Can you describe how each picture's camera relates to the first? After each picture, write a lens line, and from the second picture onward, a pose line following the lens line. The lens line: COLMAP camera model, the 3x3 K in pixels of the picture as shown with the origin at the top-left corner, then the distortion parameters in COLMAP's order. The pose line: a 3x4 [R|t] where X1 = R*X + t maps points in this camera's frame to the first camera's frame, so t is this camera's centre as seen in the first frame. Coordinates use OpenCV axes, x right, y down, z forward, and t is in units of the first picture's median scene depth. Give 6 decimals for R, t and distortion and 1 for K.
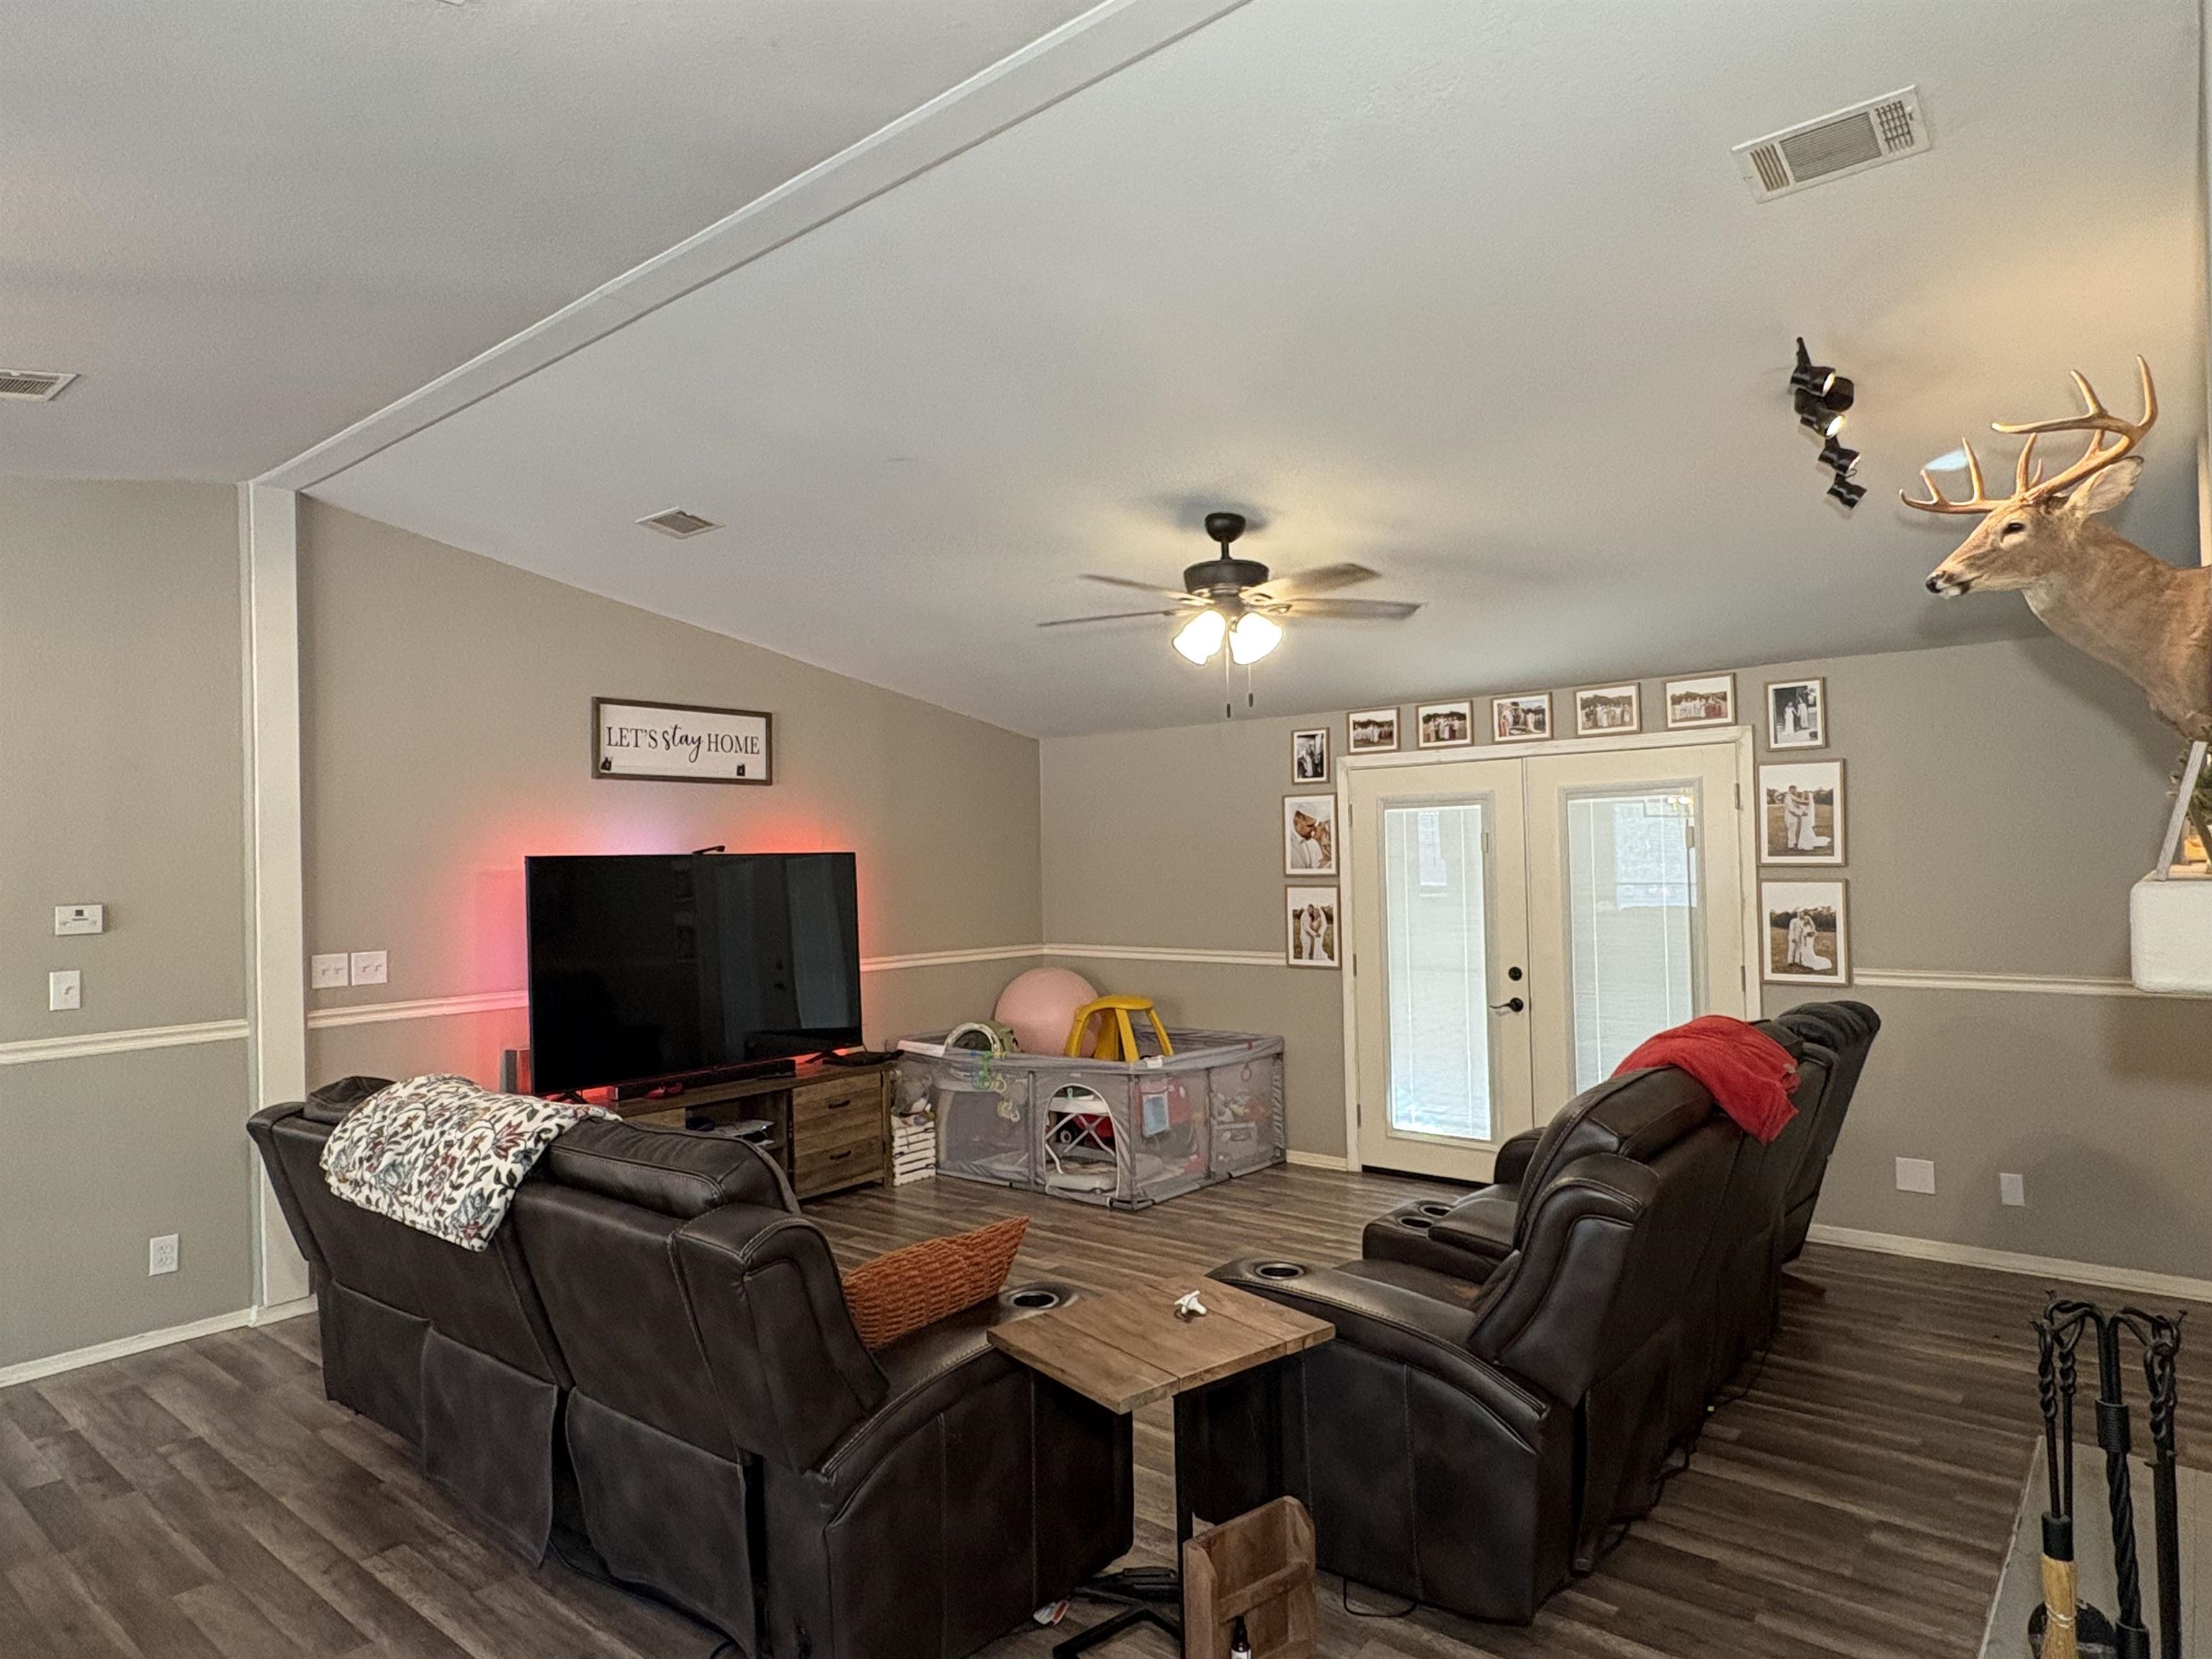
lens RADIAL K [[1307.3, 0, 1097.9], [0, 1307.3, 831.0], [0, 0, 1]] dist [-0.007149, 0.009598]
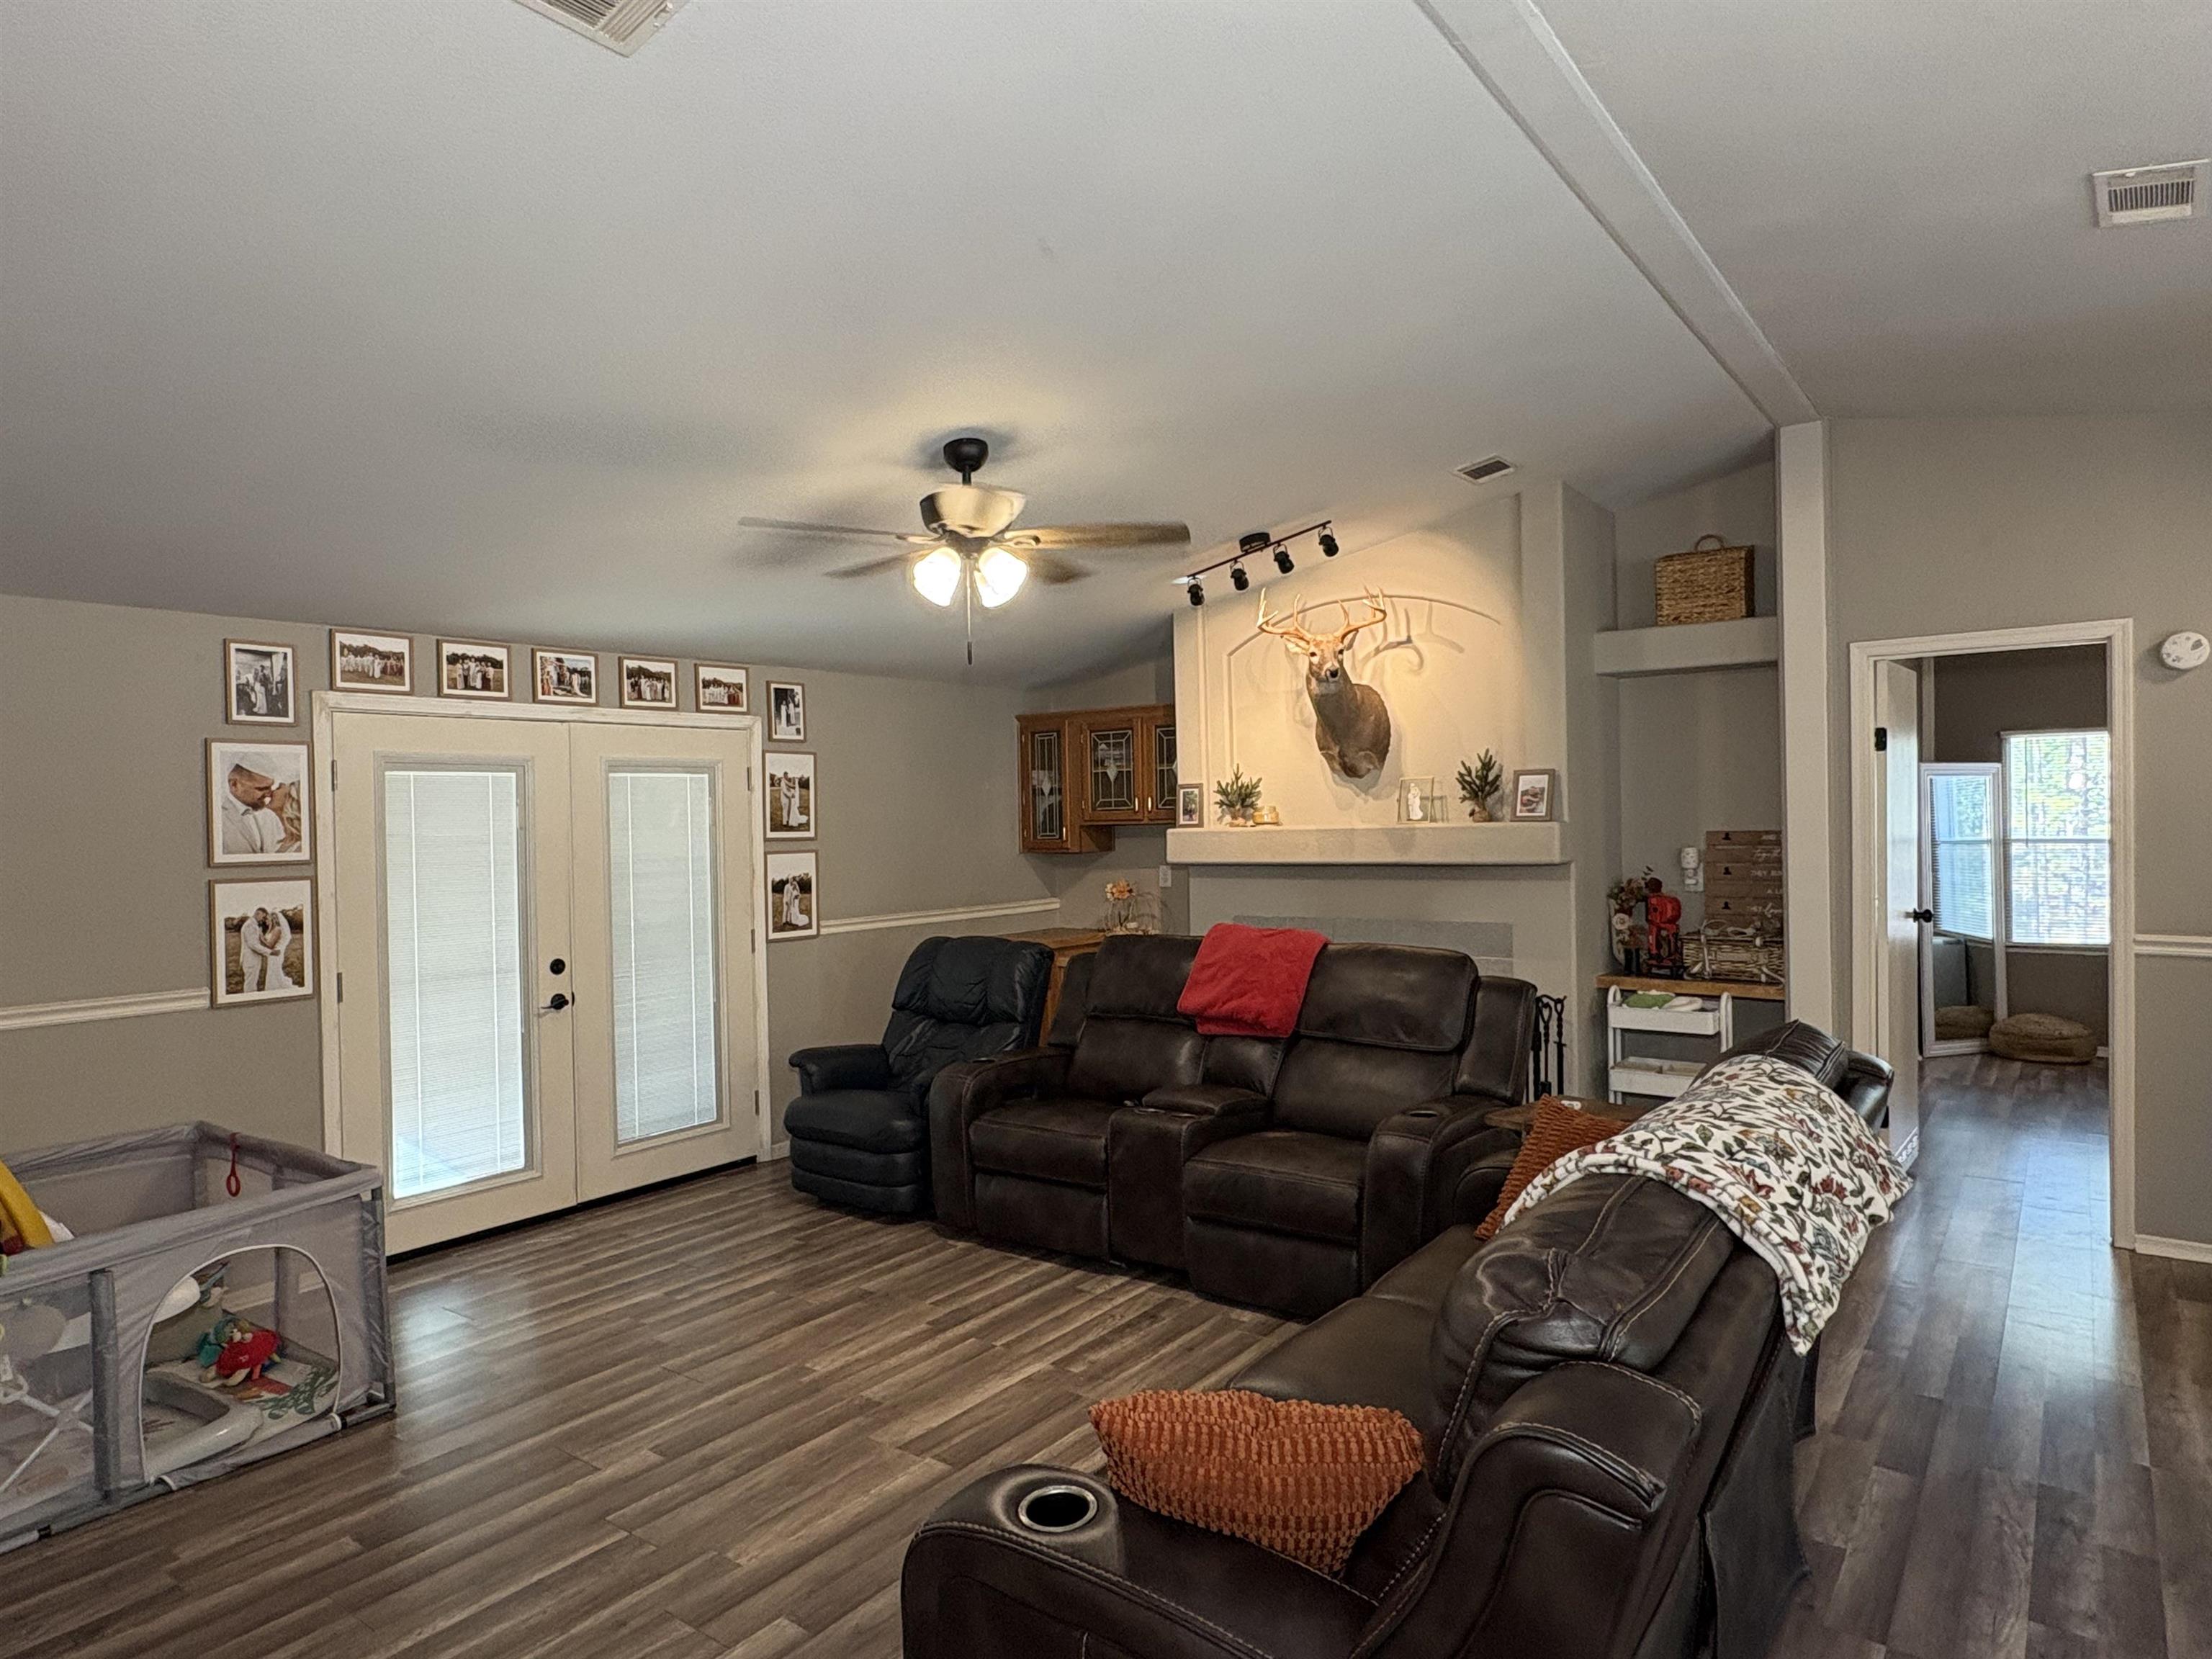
lens RADIAL K [[1307.3, 0, 1097.9], [0, 1307.3, 831.0], [0, 0, 1]] dist [-0.007149, 0.009598]
pose [[-0.049776, 0.012689, 0.998680, -0.649135], [0.002991, 0.999917, -0.012556, 0.033837], [-0.998756, 0.002362, -0.049809, 0.764742]]
